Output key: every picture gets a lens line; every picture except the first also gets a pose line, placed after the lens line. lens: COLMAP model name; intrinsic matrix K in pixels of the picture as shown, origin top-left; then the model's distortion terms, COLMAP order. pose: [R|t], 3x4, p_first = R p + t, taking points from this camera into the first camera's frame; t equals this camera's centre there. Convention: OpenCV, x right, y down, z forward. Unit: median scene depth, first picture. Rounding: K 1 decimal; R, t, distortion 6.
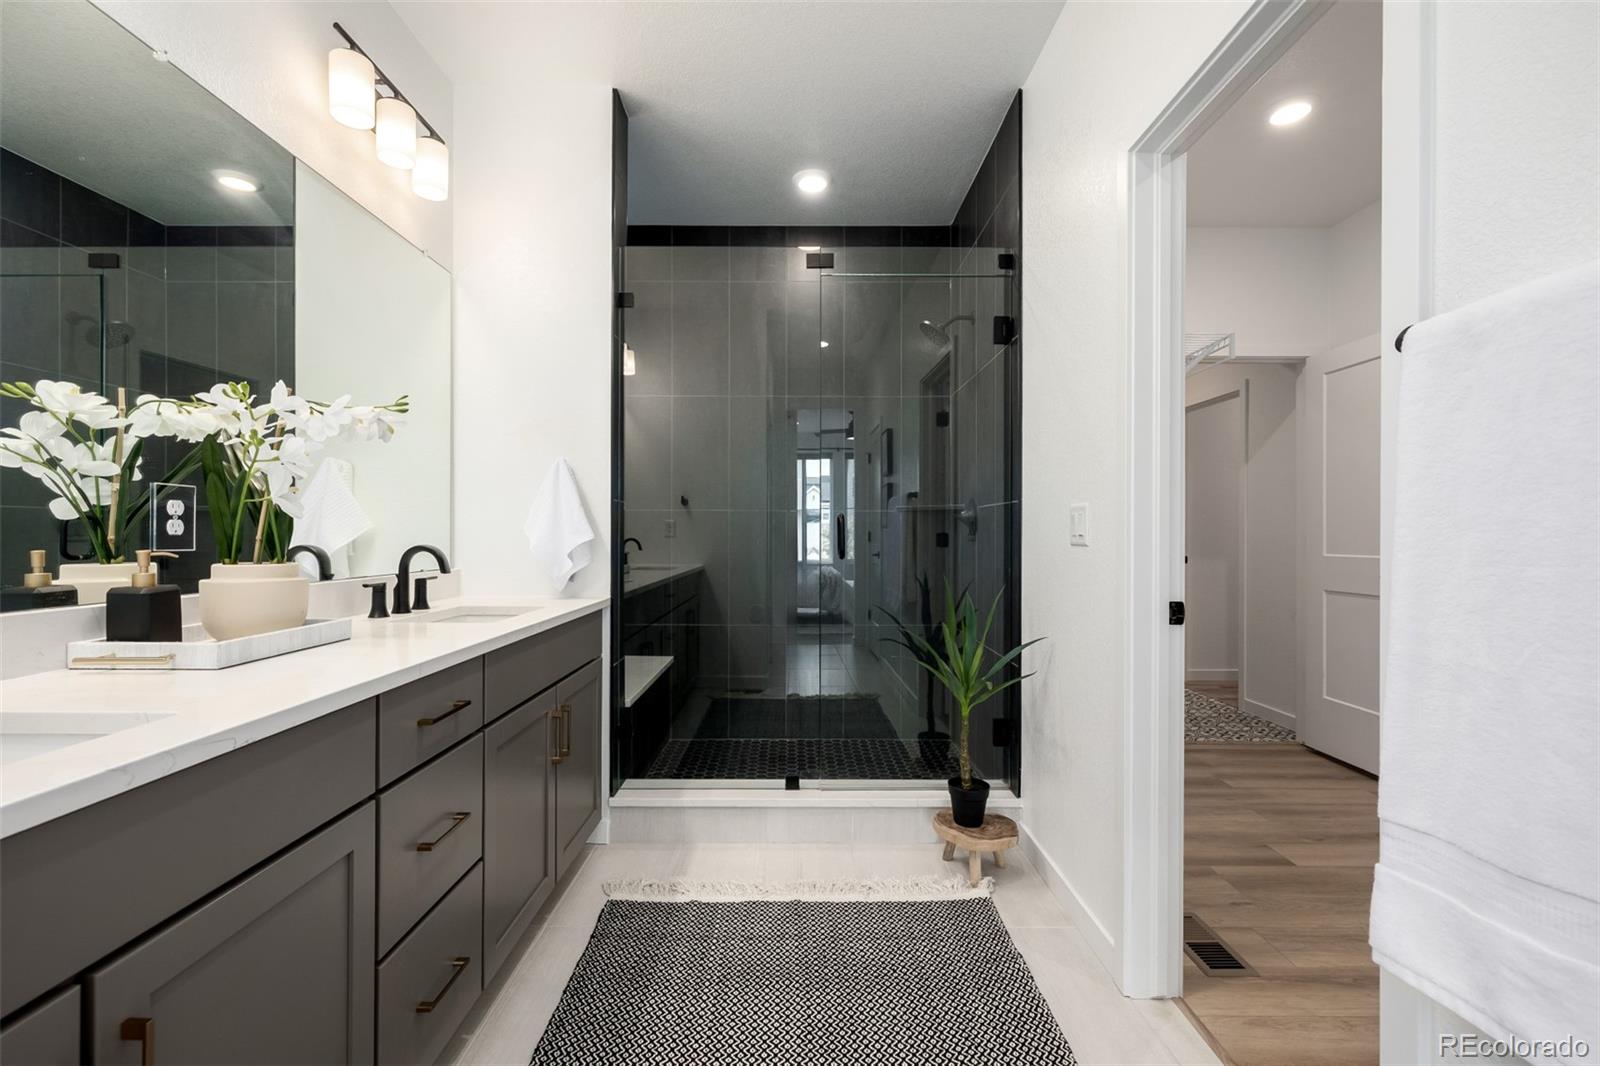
lens RADIAL K [[691.2, 0, 795.4], [0, 691.2, 536.1], [0, 0, 1]] dist [0.001728, 0.000051]
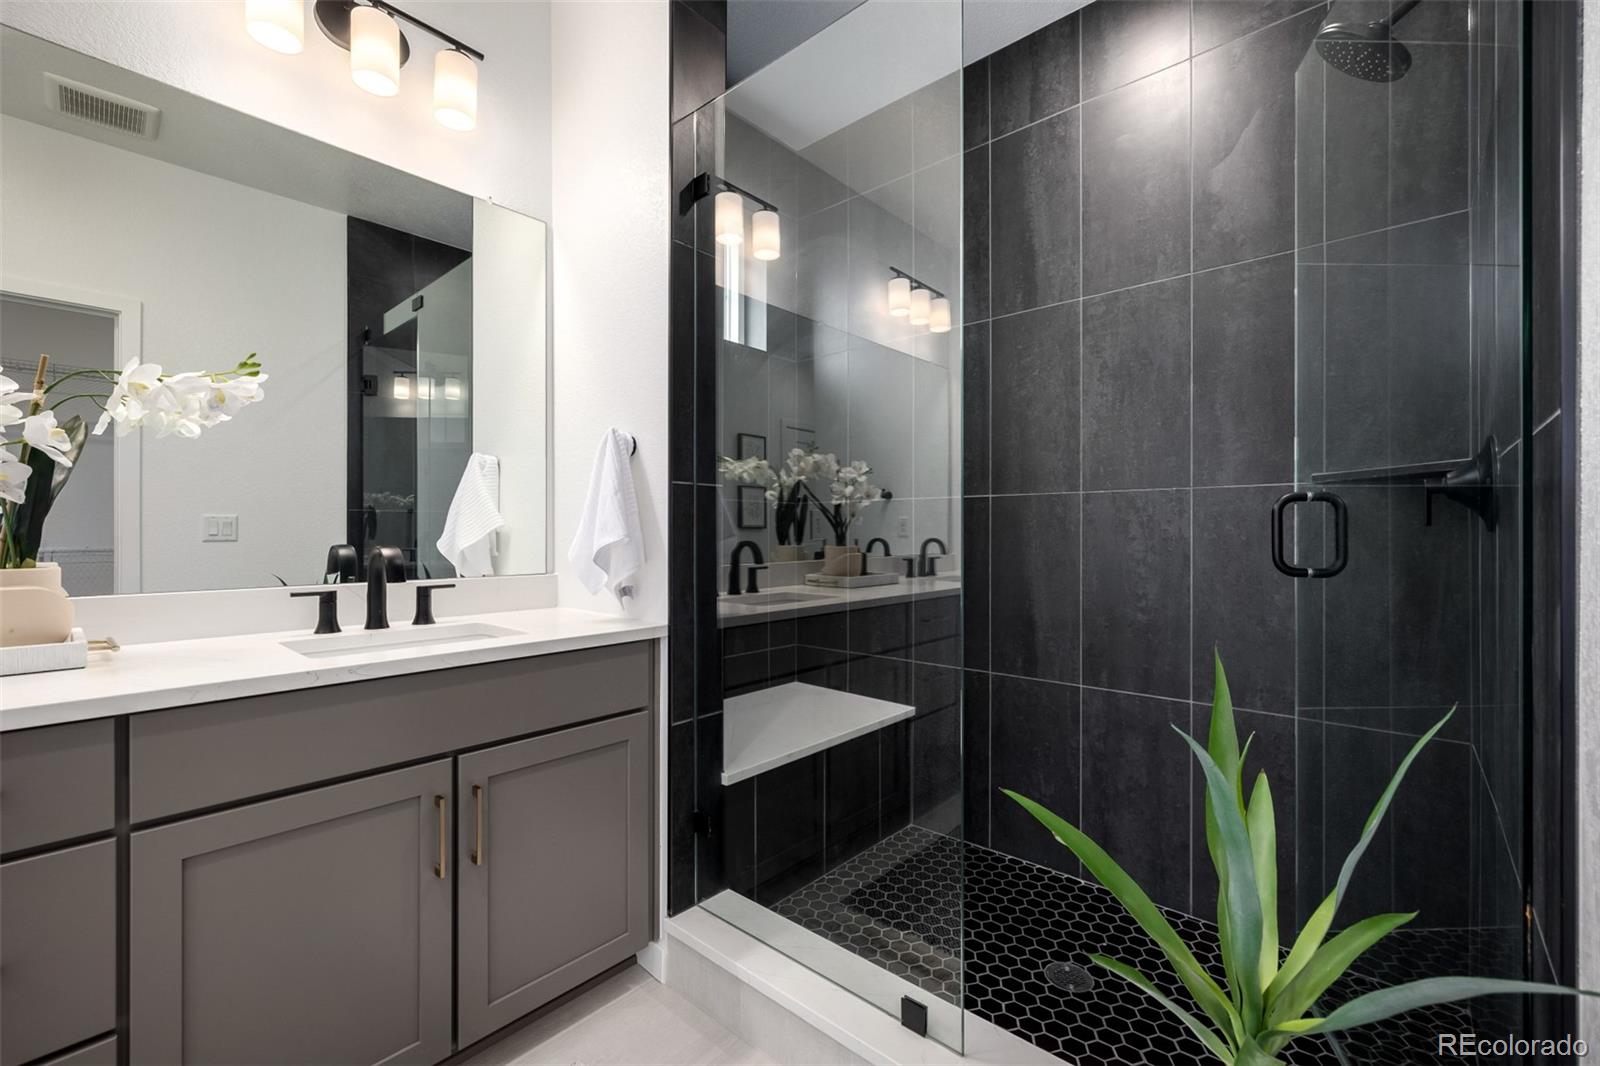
lens RADIAL K [[691.2, 0, 802.7], [0, 691.2, 541.4], [0, 0, 1]] dist [0.001728, 0.000051]
pose [[0.744700, 0.010989, -0.667309, 0.283400], [0.001186, 0.999841, 0.017788, -0.005404], [0.667399, -0.014038, 0.744568, 0.583538]]
